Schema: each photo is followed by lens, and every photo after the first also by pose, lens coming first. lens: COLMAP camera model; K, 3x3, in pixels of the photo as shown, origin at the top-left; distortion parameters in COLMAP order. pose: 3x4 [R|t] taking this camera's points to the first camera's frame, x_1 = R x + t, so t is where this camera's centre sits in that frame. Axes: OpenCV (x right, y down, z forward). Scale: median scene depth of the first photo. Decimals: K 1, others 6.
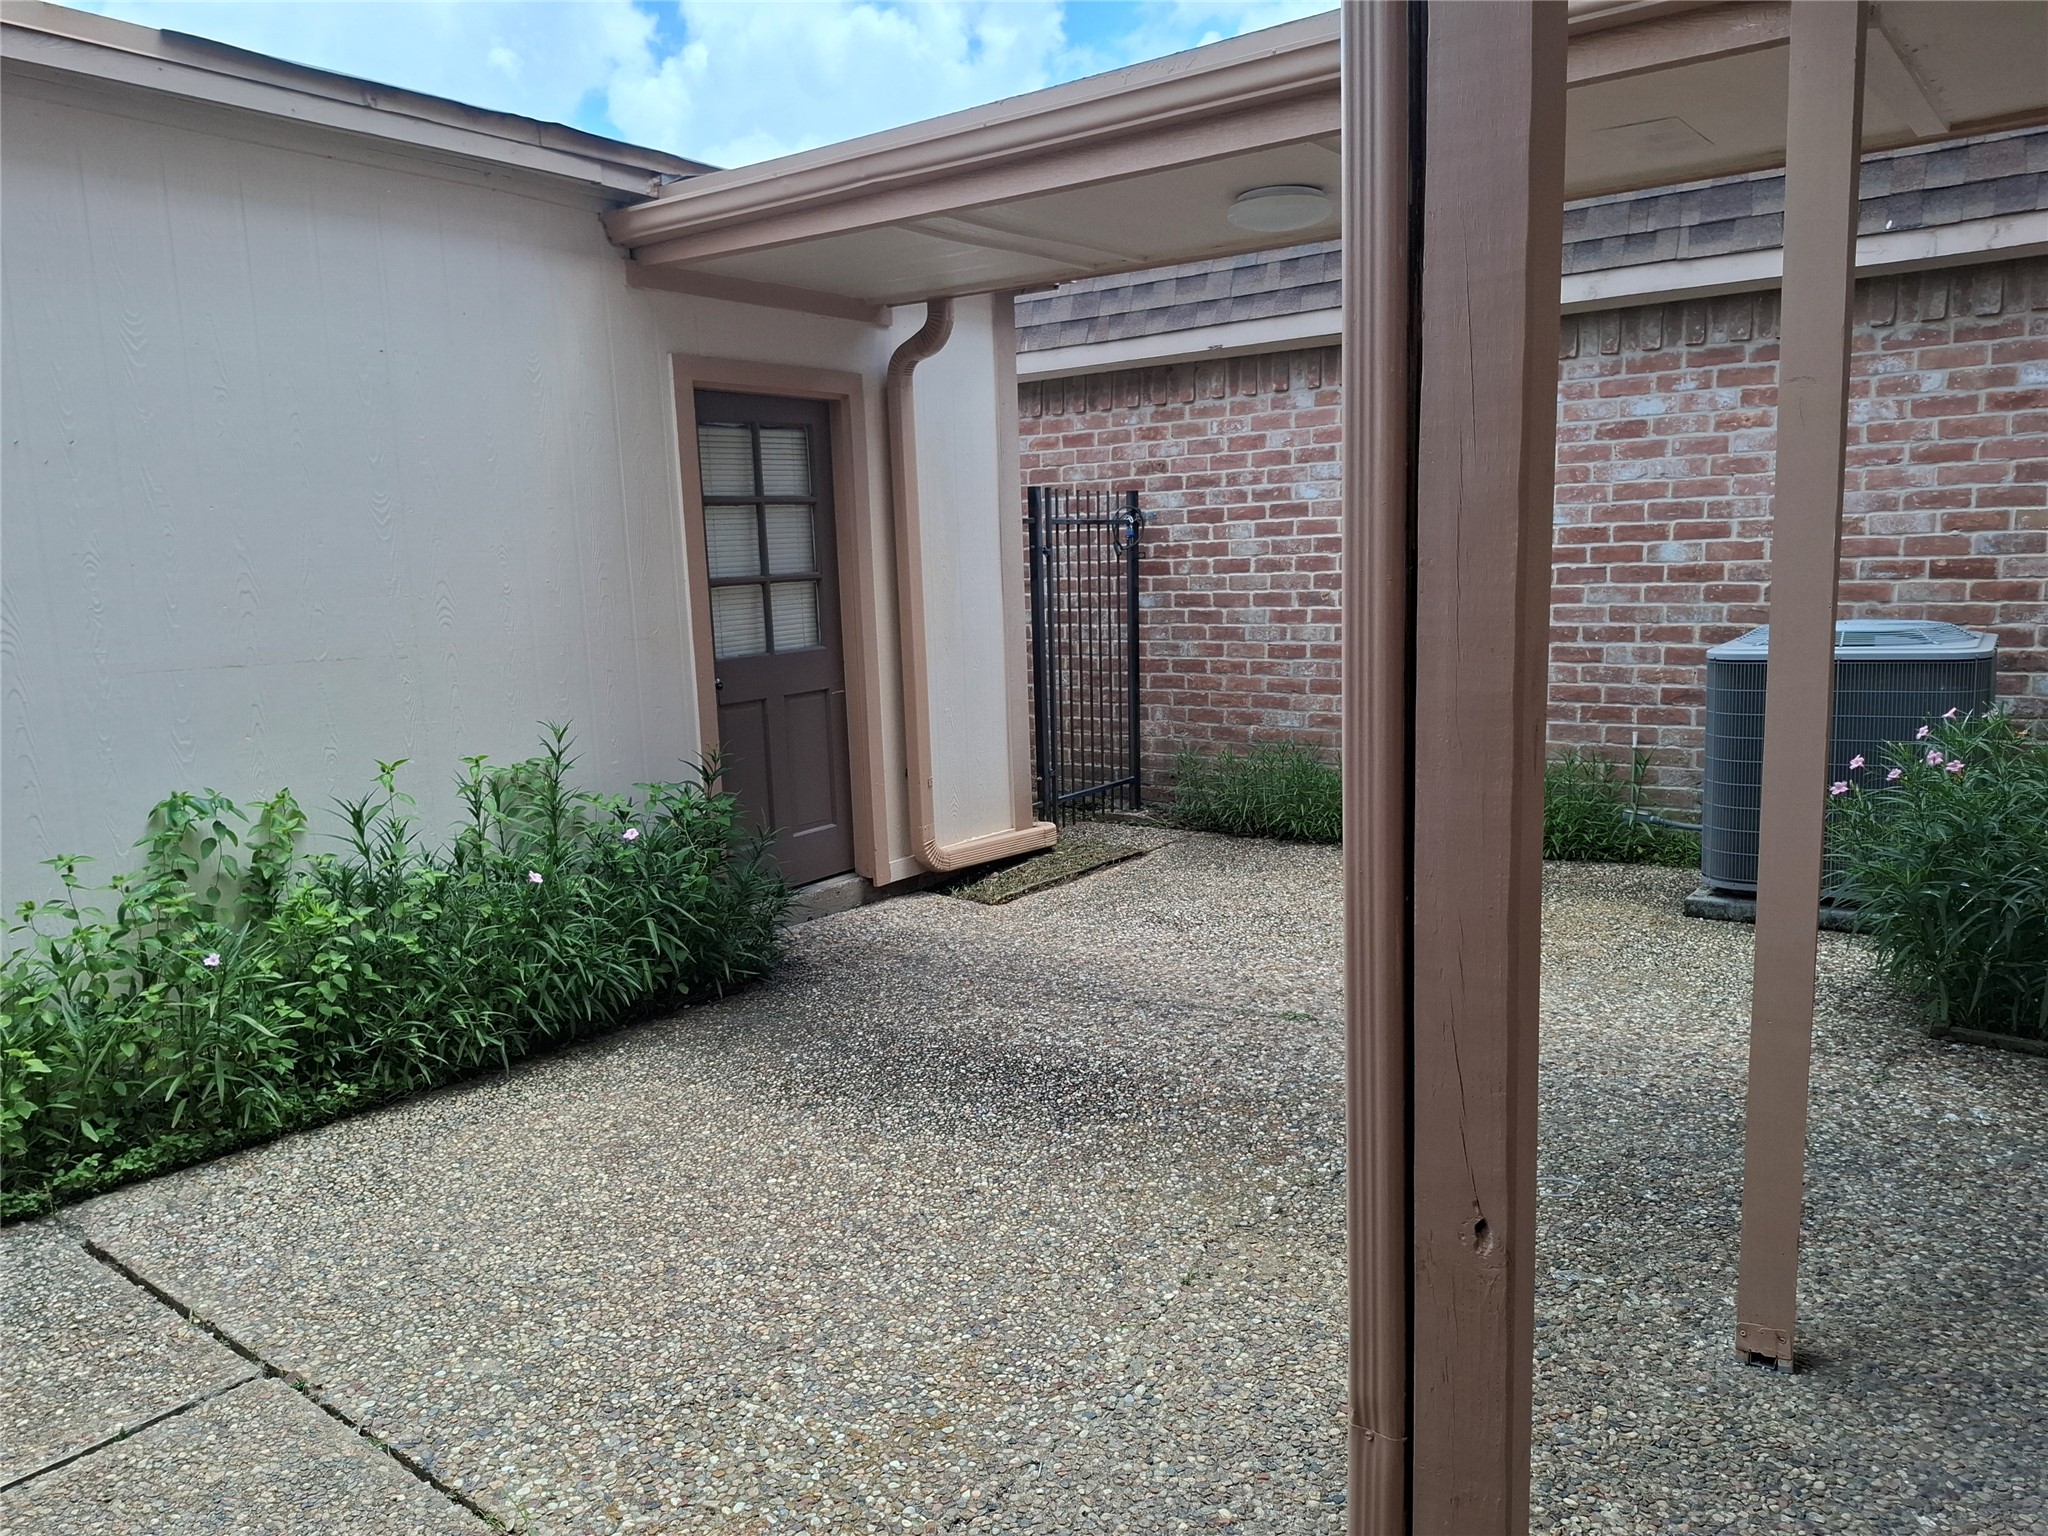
lens RADIAL K [[1450.2, 0, 1031.4], [0, 1450.2, 767.0], [0, 0, 1]] dist [0.082987, -0.095769]
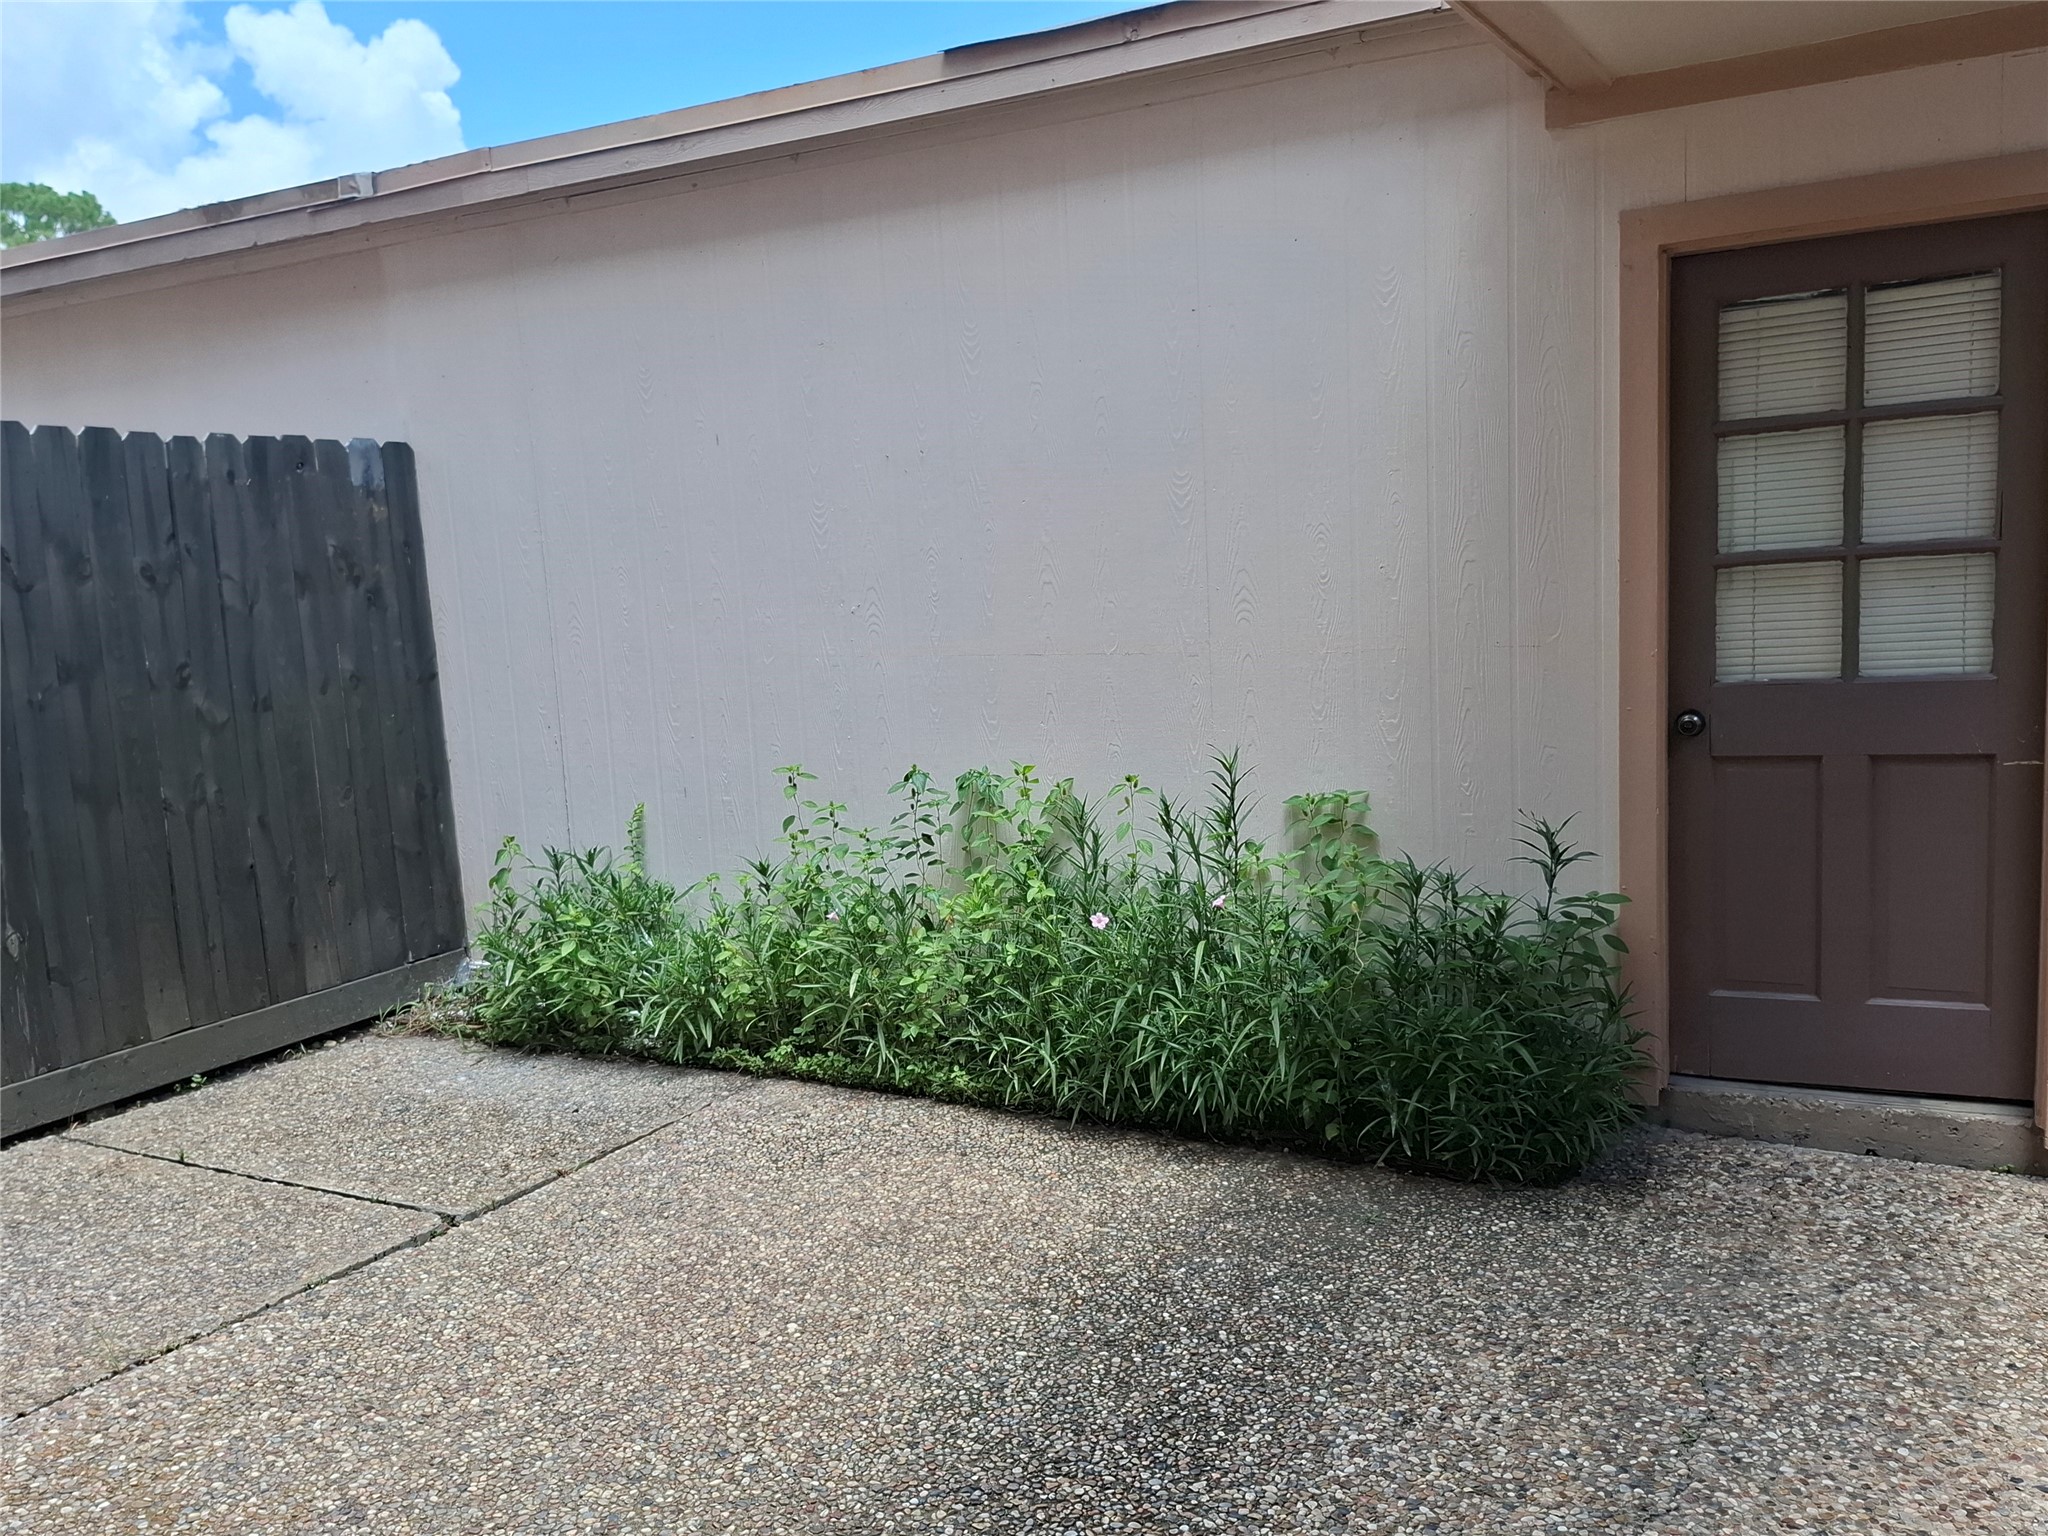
lens RADIAL K [[1700.3, 0, 1027.5], [0, 1700.3, 778.6], [0, 0, 1]] dist [0.067863, -0.005866]
pose [[0.149295, 0.151524, -0.977114, 0.570432], [-0.097042, 0.985663, 0.138023, -0.130930], [0.984019, 0.074215, 0.161859, 0.722149]]
